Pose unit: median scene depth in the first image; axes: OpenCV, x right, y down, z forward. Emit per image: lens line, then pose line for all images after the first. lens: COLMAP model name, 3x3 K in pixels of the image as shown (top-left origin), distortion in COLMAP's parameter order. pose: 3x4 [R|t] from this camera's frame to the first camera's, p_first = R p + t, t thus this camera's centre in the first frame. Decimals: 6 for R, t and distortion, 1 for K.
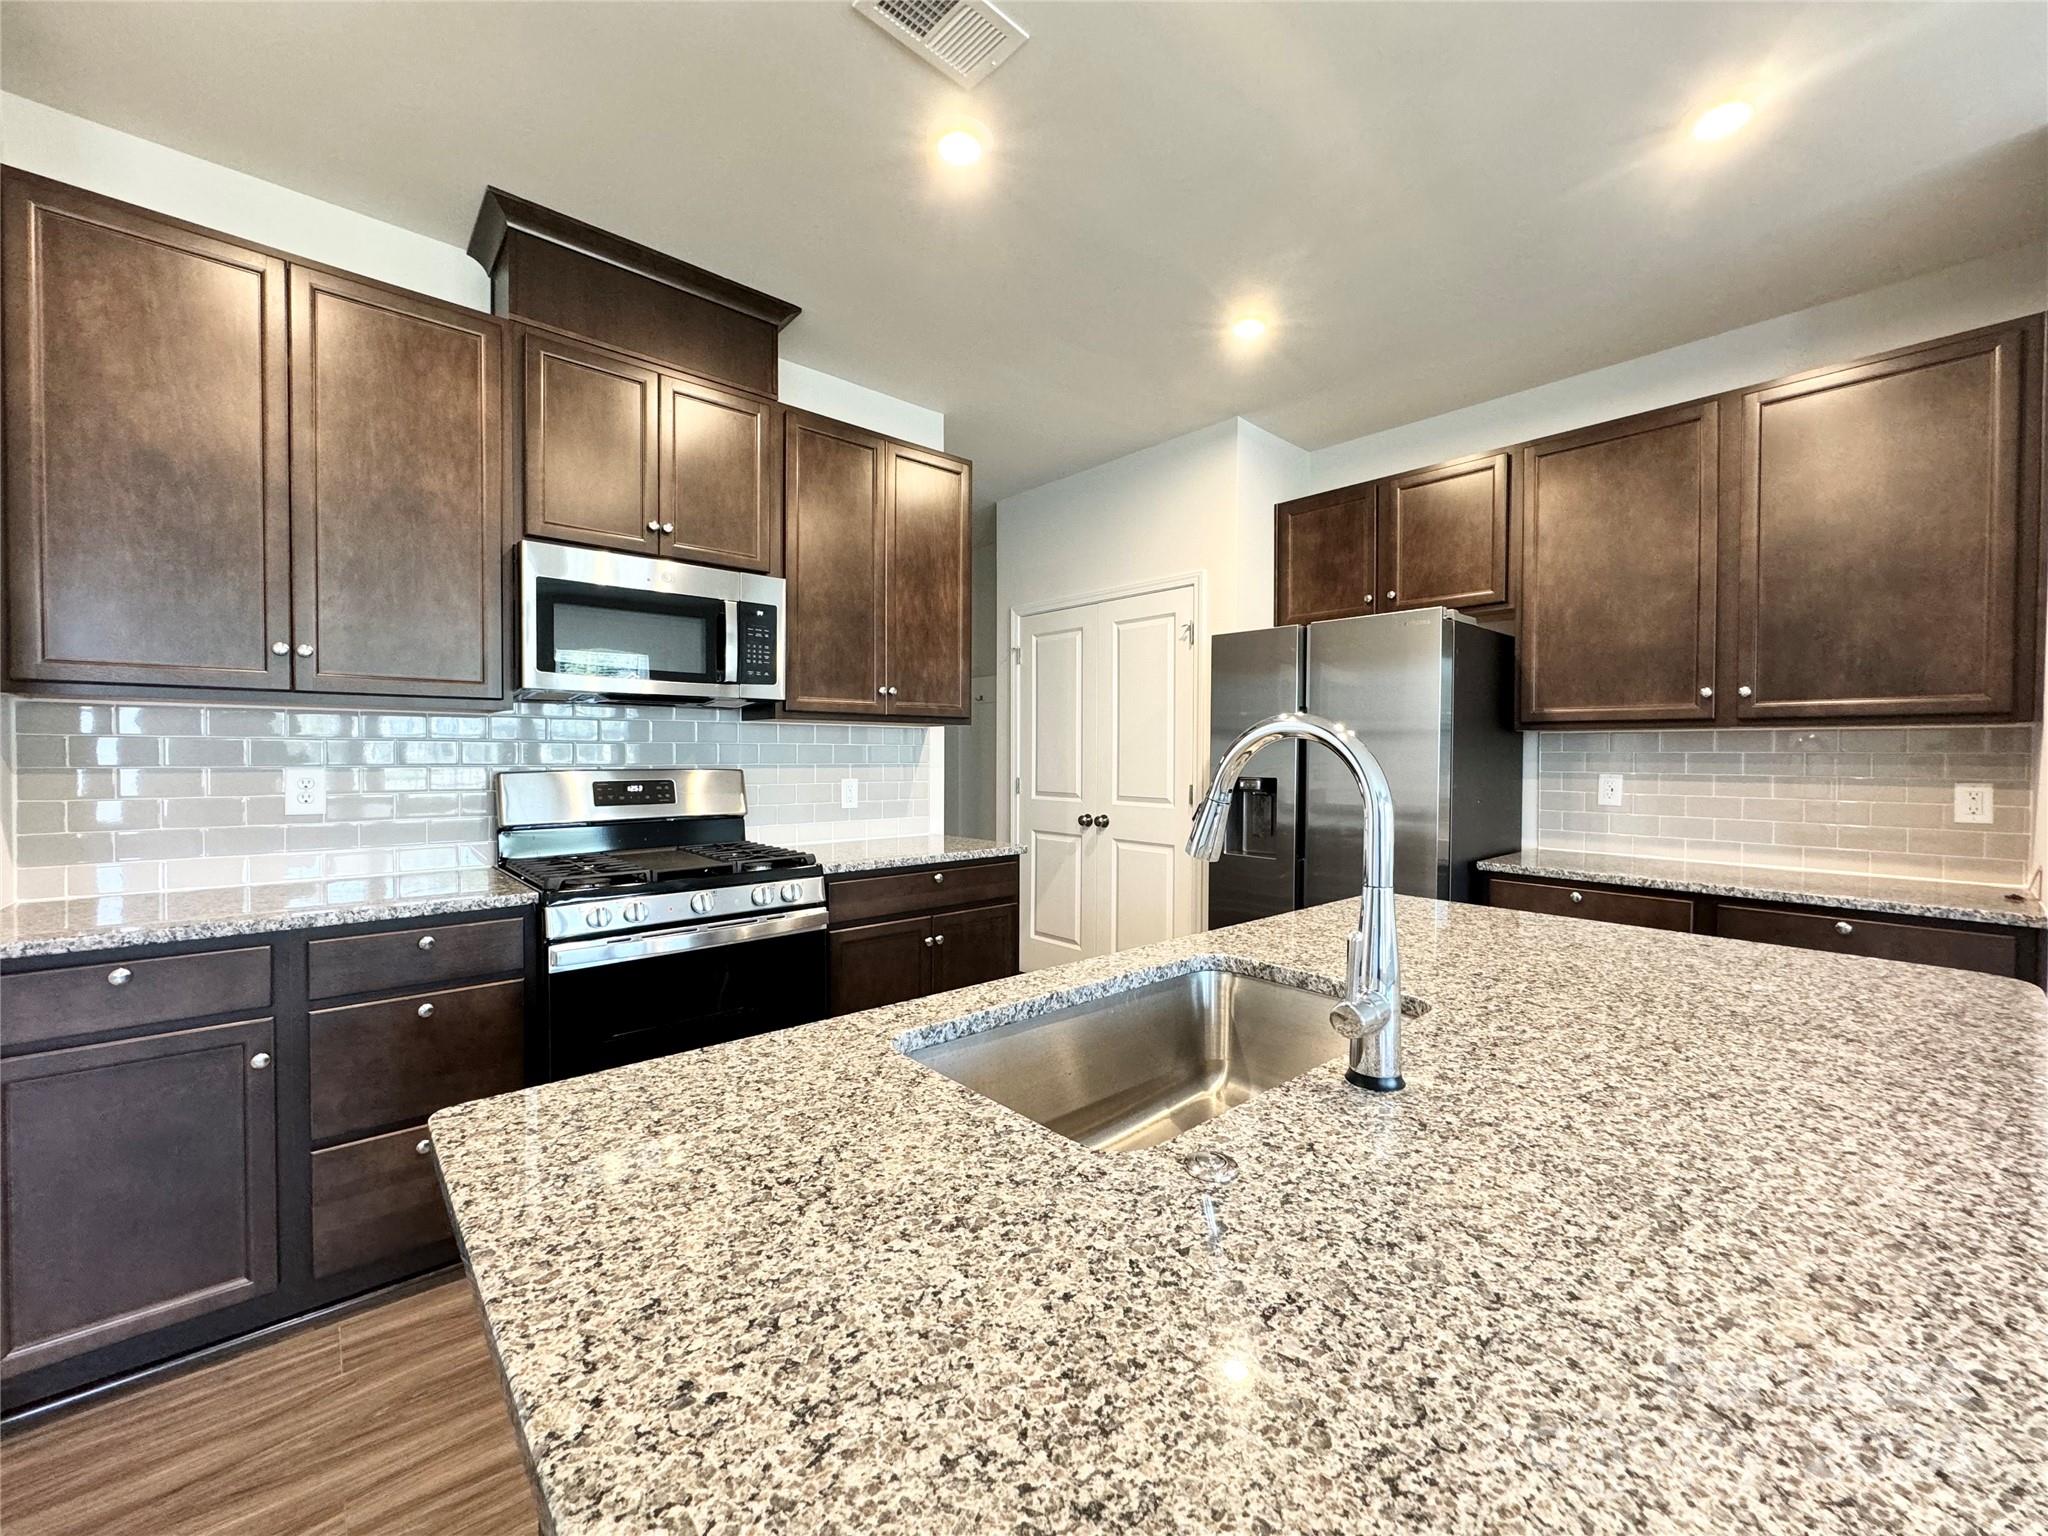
lens RADIAL K [[815.3, 0, 1026.8], [0, 815.3, 772.0], [0, 0, 1]] dist [-0.000214, 0.000508]
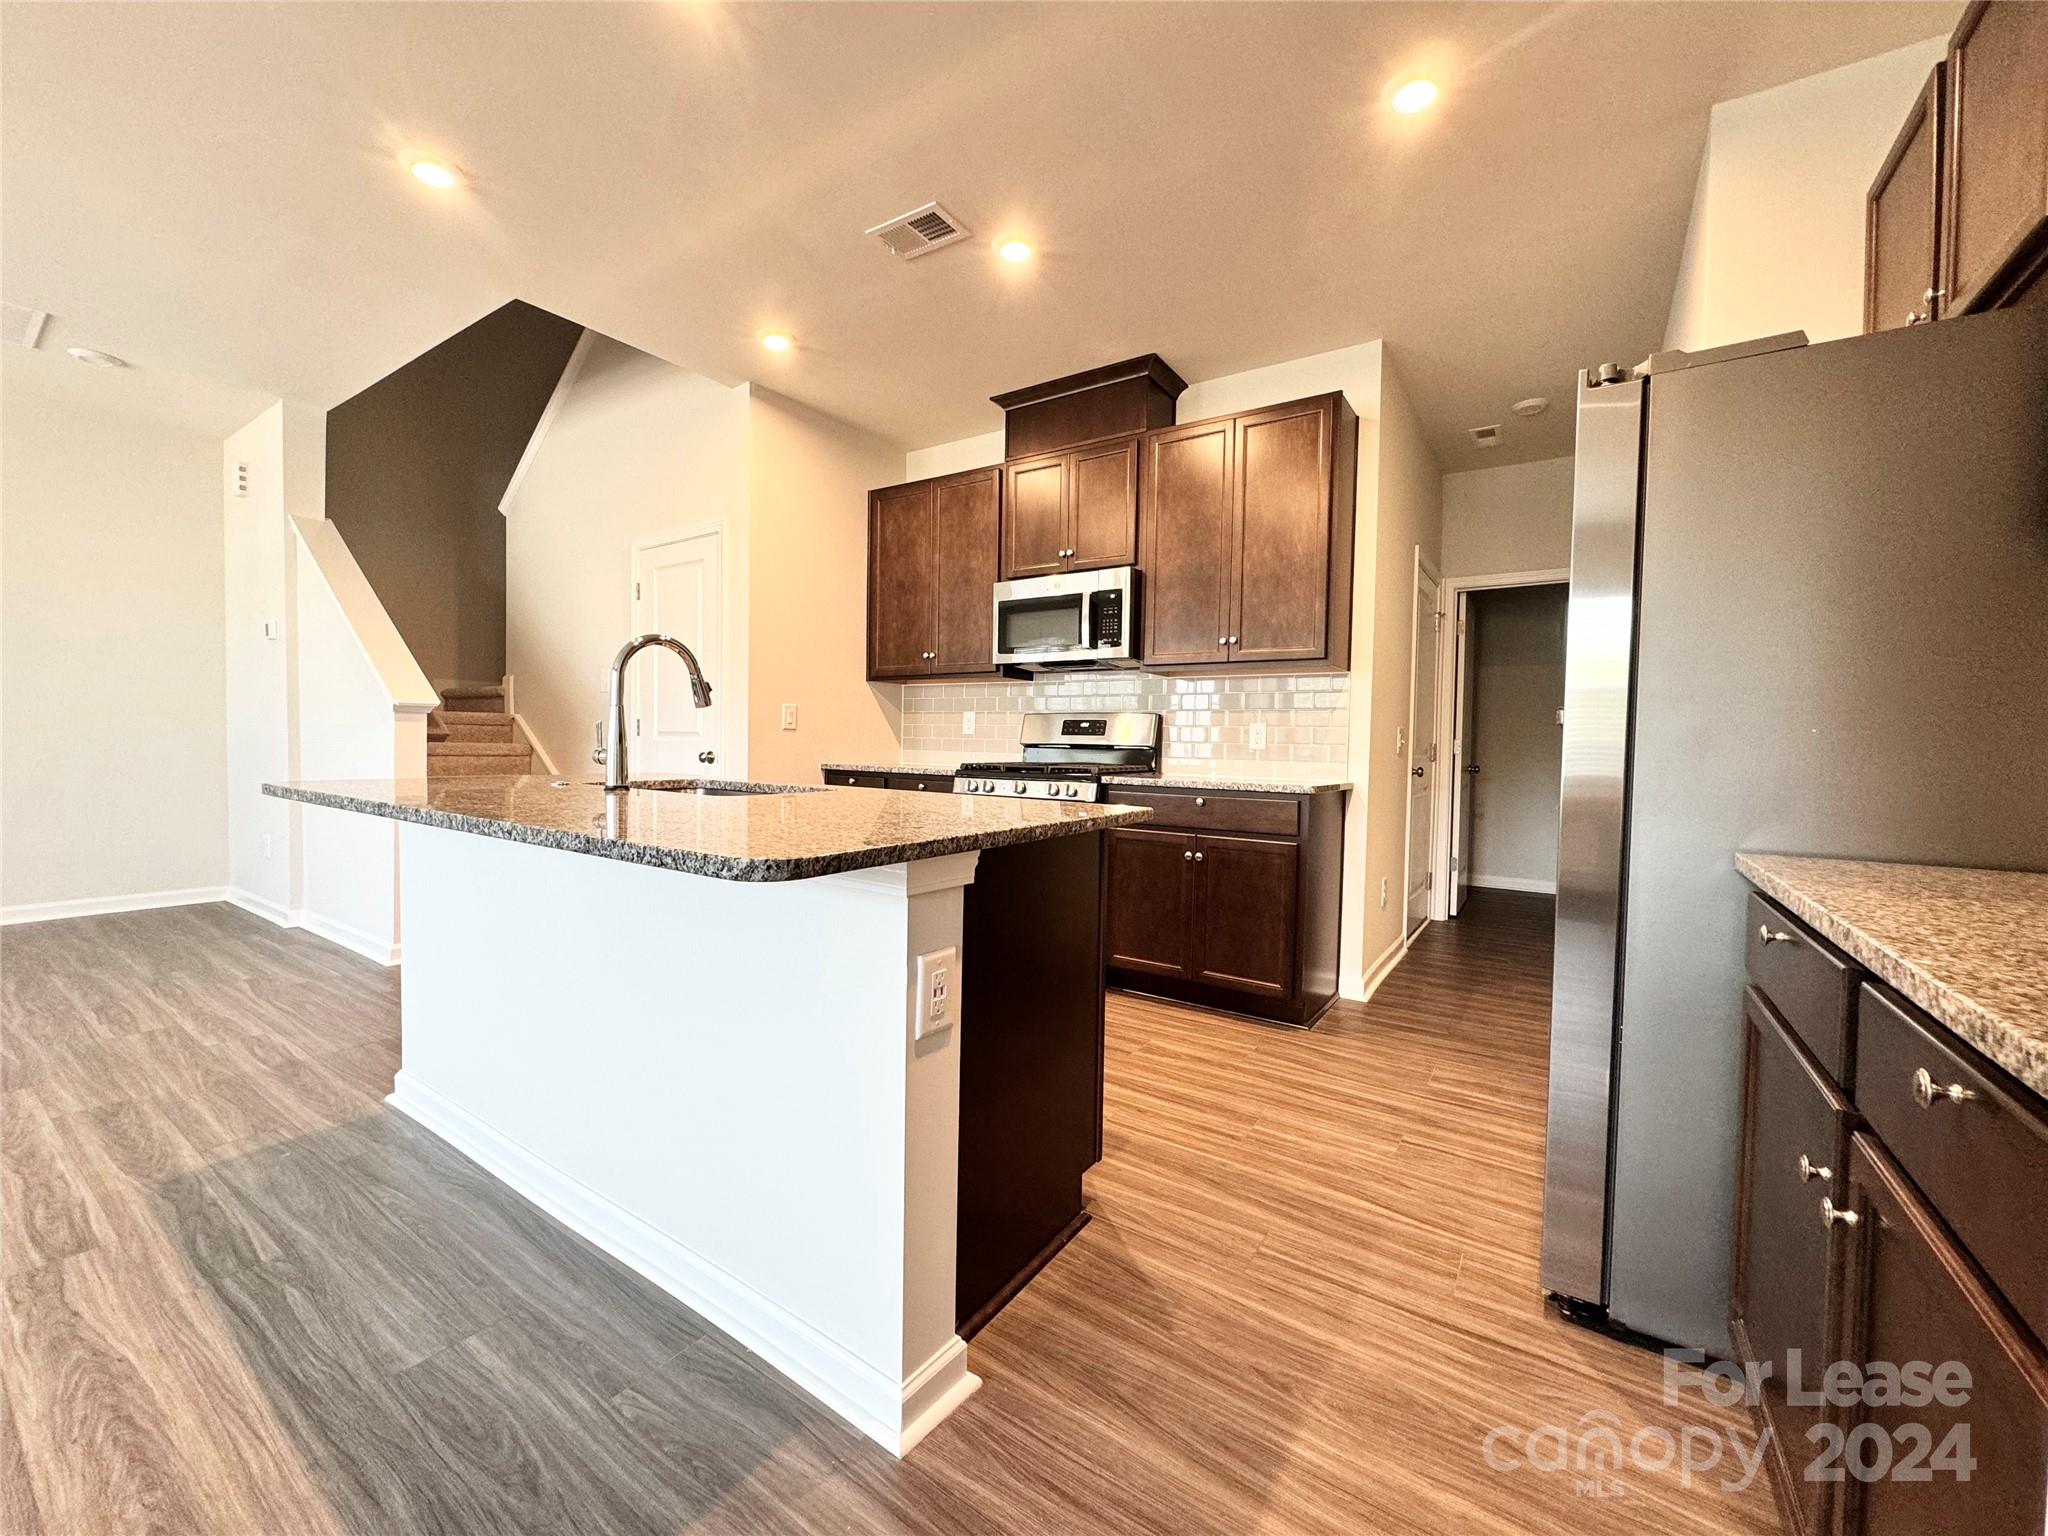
lens RADIAL K [[815.3, 0, 1019.5], [0, 815.3, 771.3], [0, 0, 1]] dist [-0.000214, 0.000508]
pose [[0.244304, 0.037247, -0.968983, 0.926148], [-0.039932, 0.998801, 0.028325, 0.065572], [0.968876, 0.031773, 0.245498, 0.482383]]
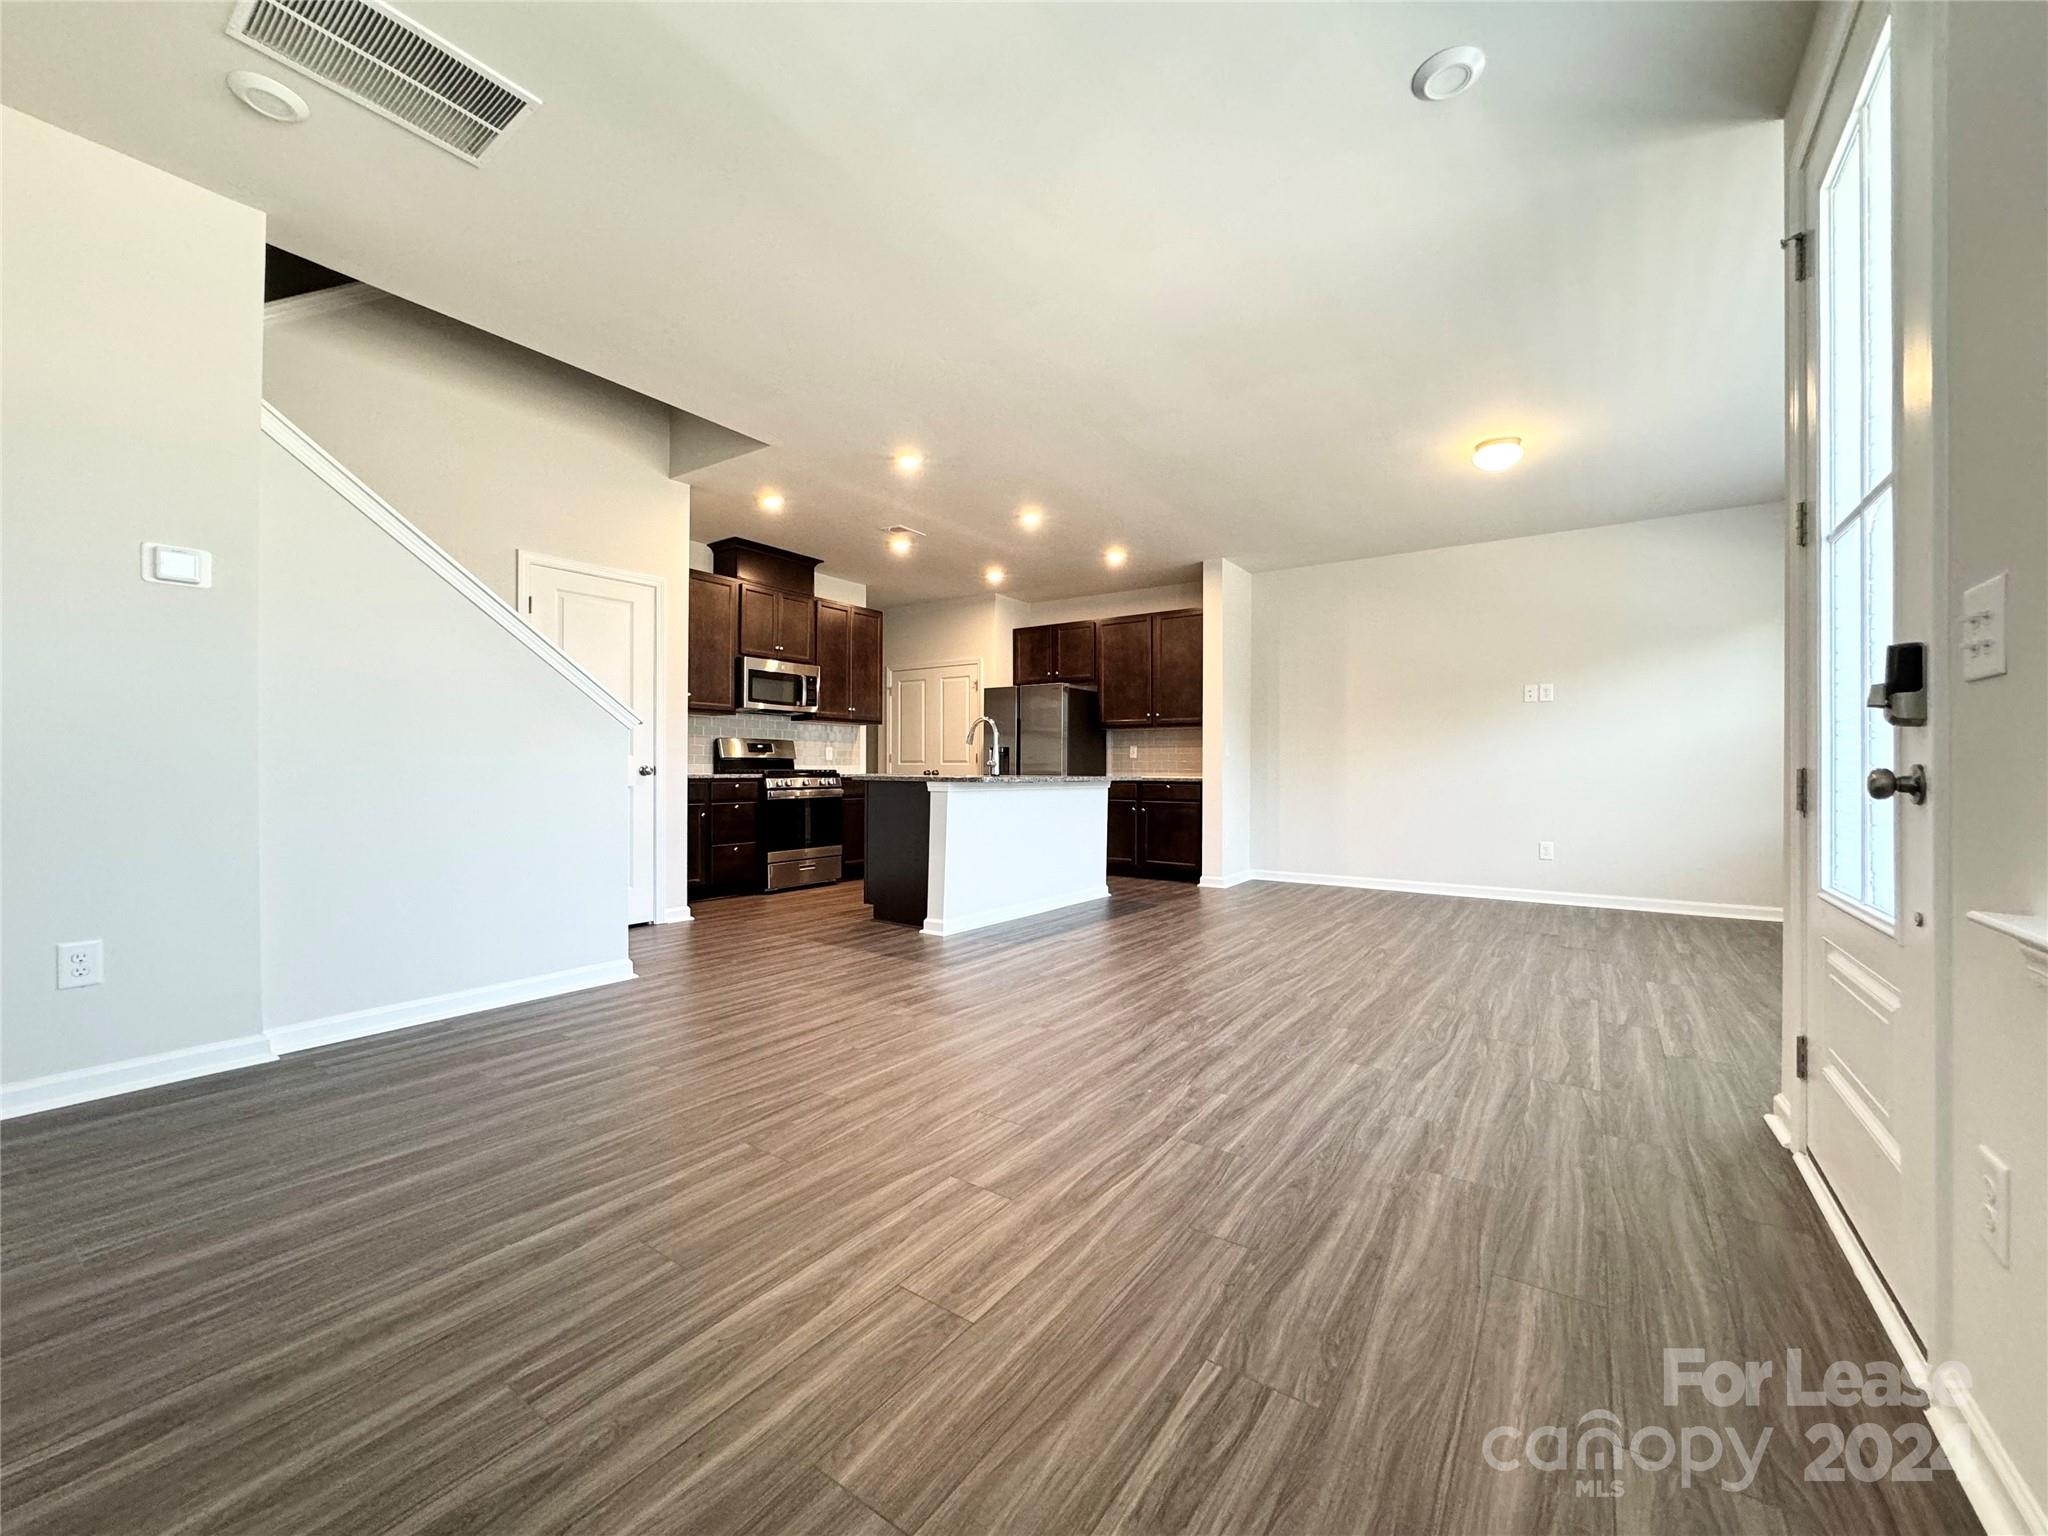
lens RADIAL K [[815.3, 0, 1028.9], [0, 815.3, 779.6], [0, 0, 1]] dist [-0.000214, 0.000508]
pose [[0.971582, -0.002985, 0.236684, -0.251657], [0.005489, 0.999936, -0.009924, 0.147826], [-0.236640, 0.010941, 0.971536, -1.601677]]
